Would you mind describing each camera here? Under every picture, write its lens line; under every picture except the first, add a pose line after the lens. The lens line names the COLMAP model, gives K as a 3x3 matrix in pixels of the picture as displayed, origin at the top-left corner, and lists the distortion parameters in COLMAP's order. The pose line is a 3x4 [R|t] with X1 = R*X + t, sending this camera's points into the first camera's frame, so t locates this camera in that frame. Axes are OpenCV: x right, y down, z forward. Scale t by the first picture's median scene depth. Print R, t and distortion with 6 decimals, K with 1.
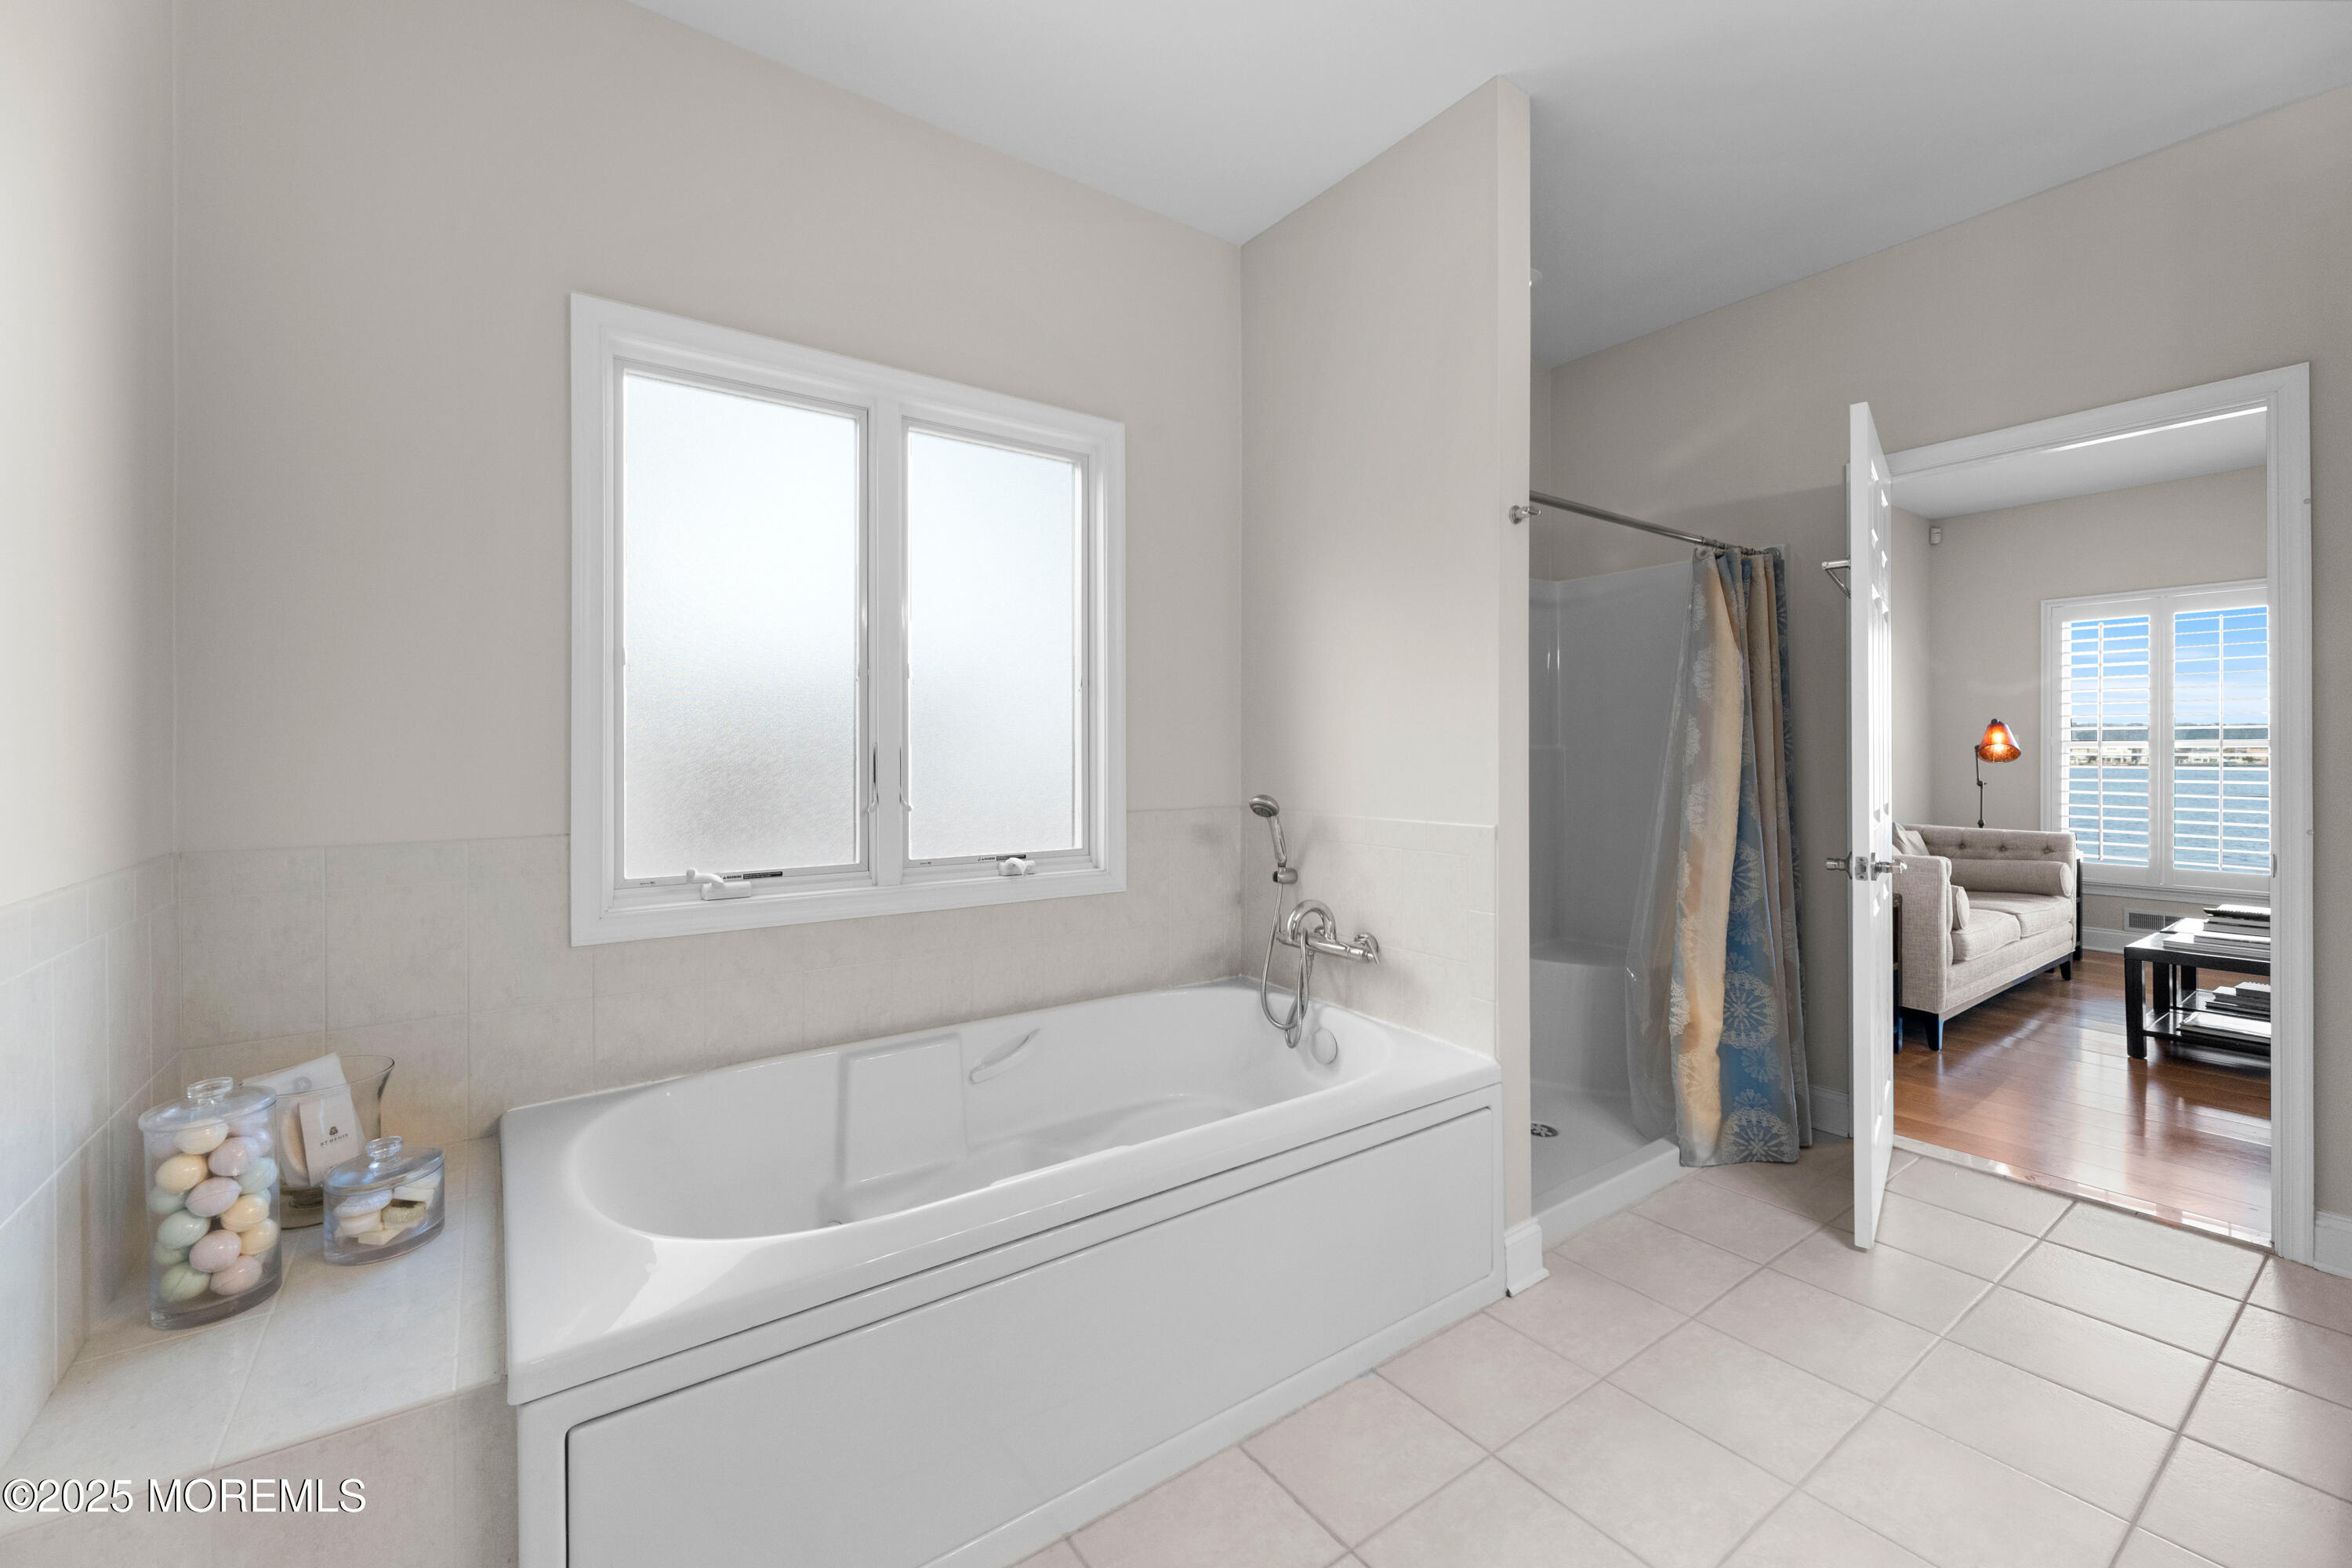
lens RADIAL K [[959.9, 0, 1162.3], [0, 959.9, 761.3], [0, 0, 1]] dist [-0.000332, -0.000427]
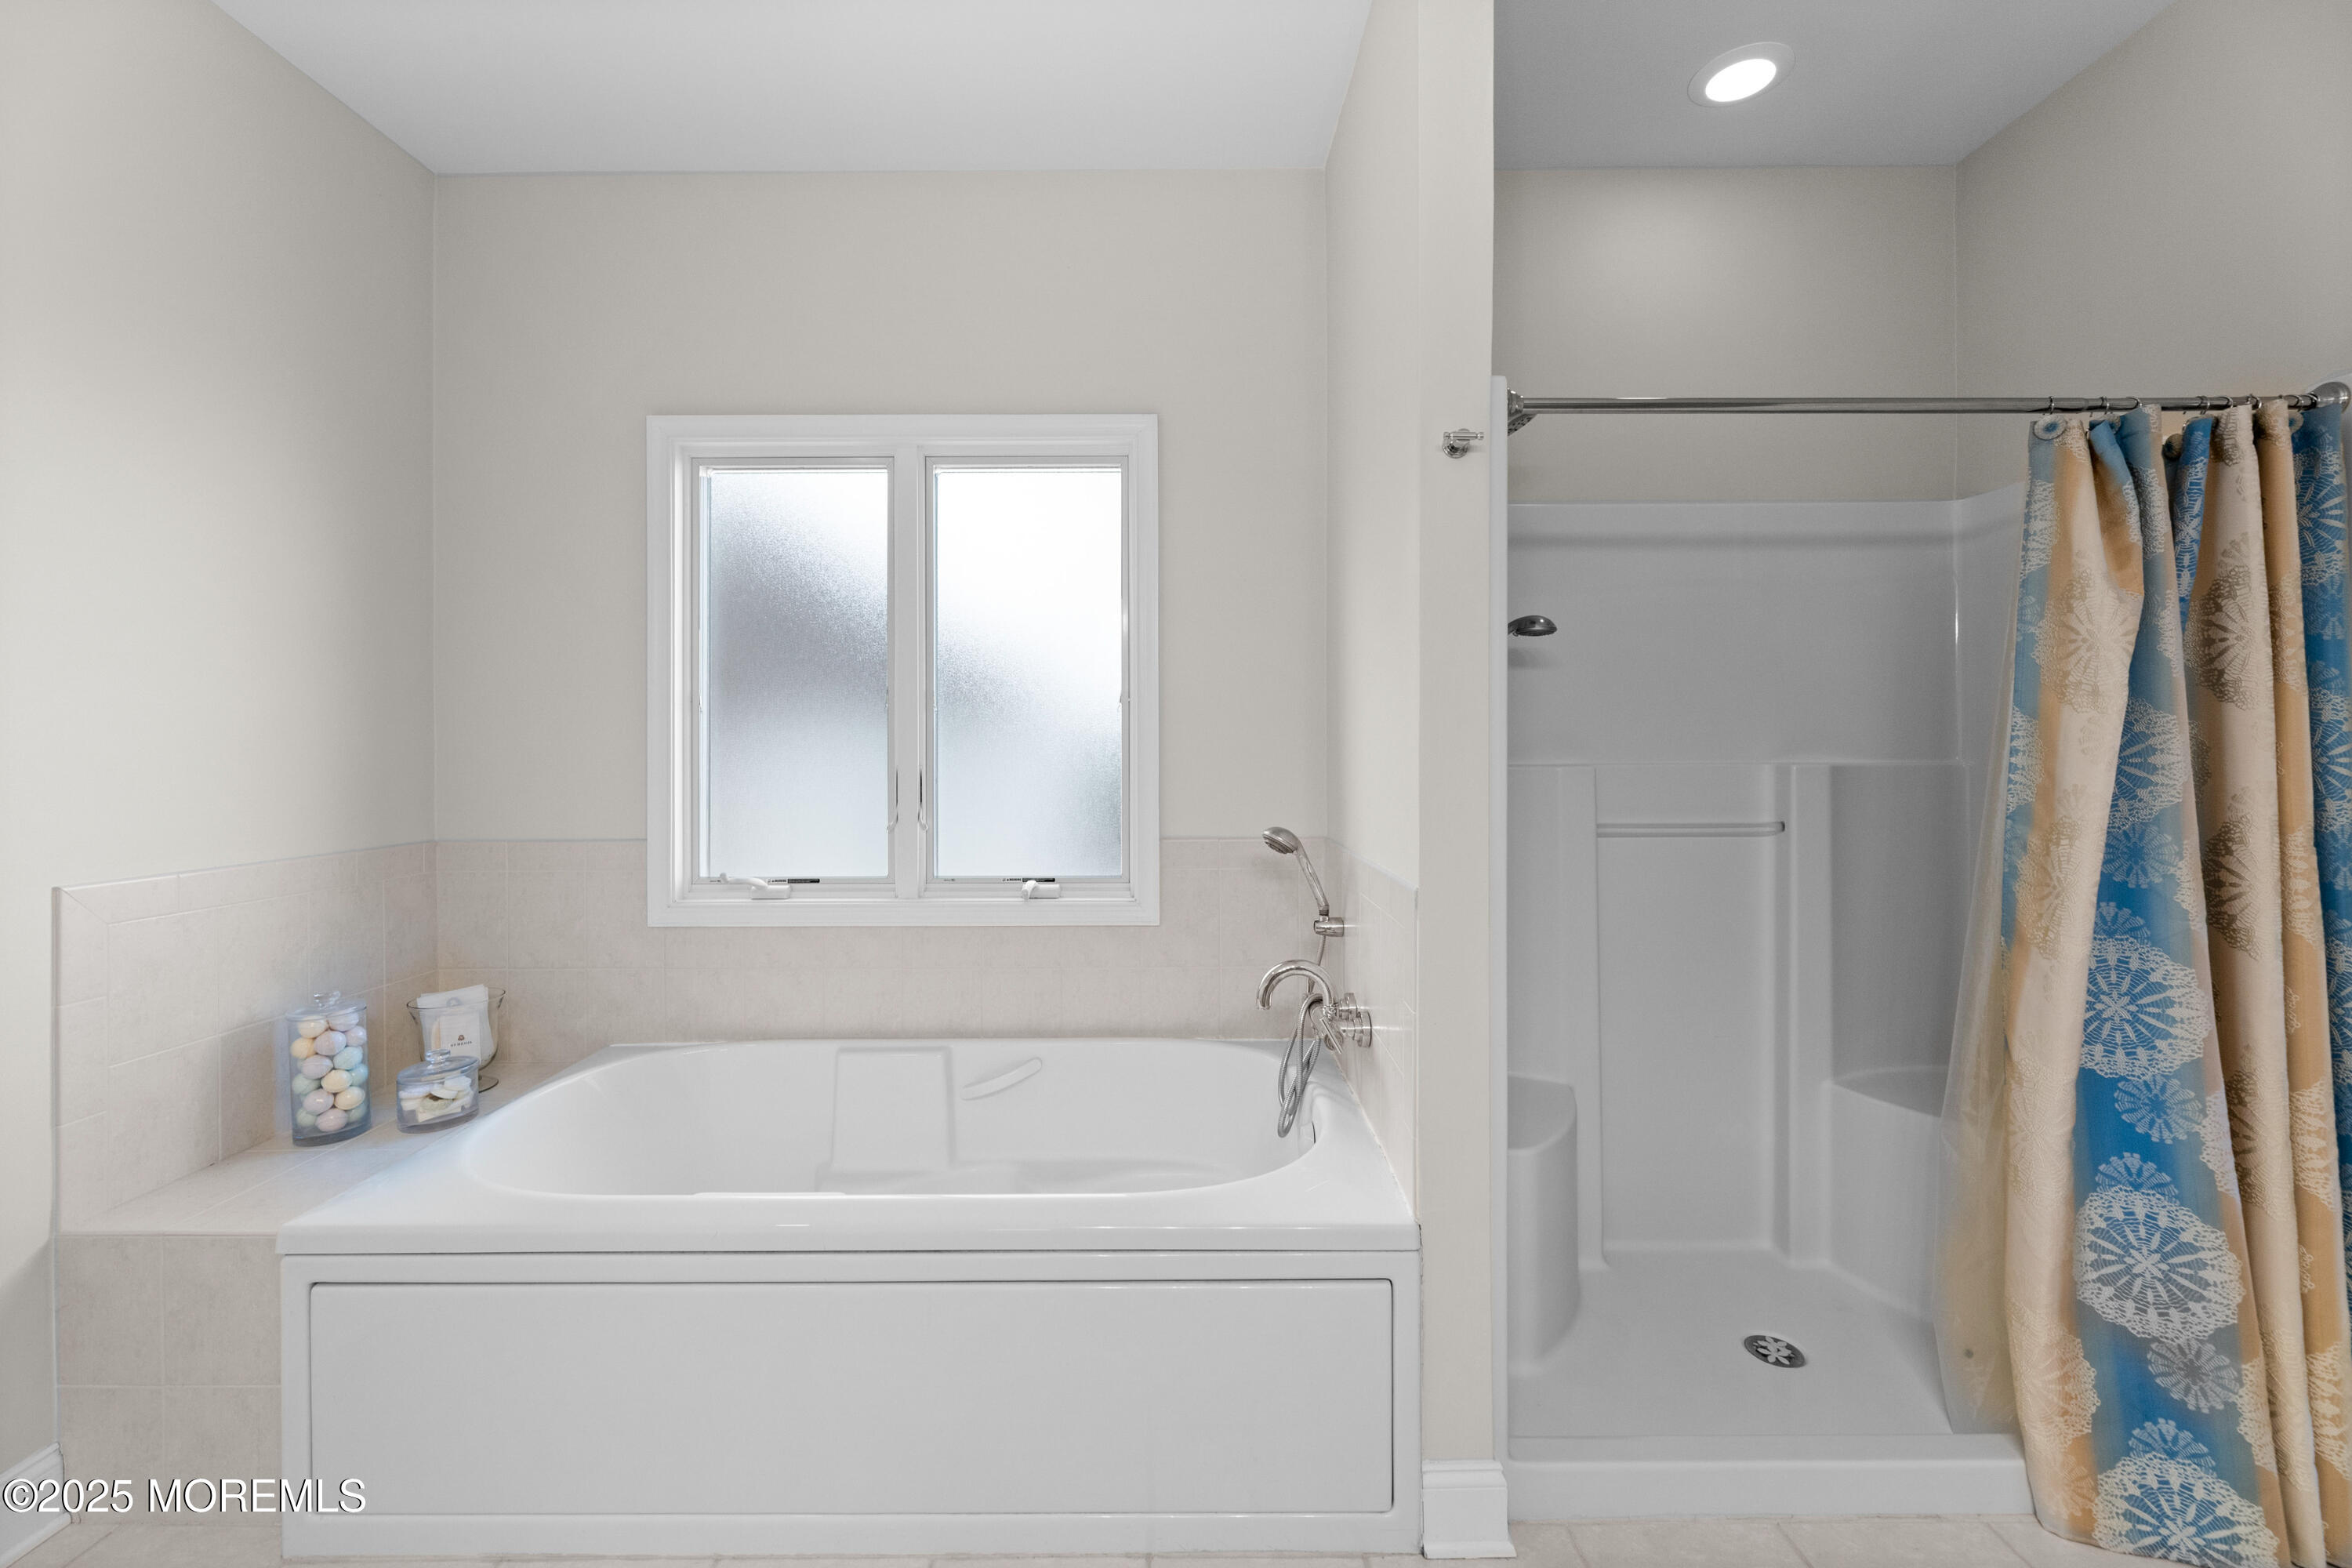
lens RADIAL K [[959.9, 0, 1171.8], [0, 959.9, 766.2], [0, 0, 1]] dist [-0.000332, -0.000427]
pose [[0.813025, 0.005772, -0.582200, 0.598505], [-0.001596, 0.999969, 0.007686, -0.028048], [0.582227, -0.005320, 0.813009, 0.310267]]
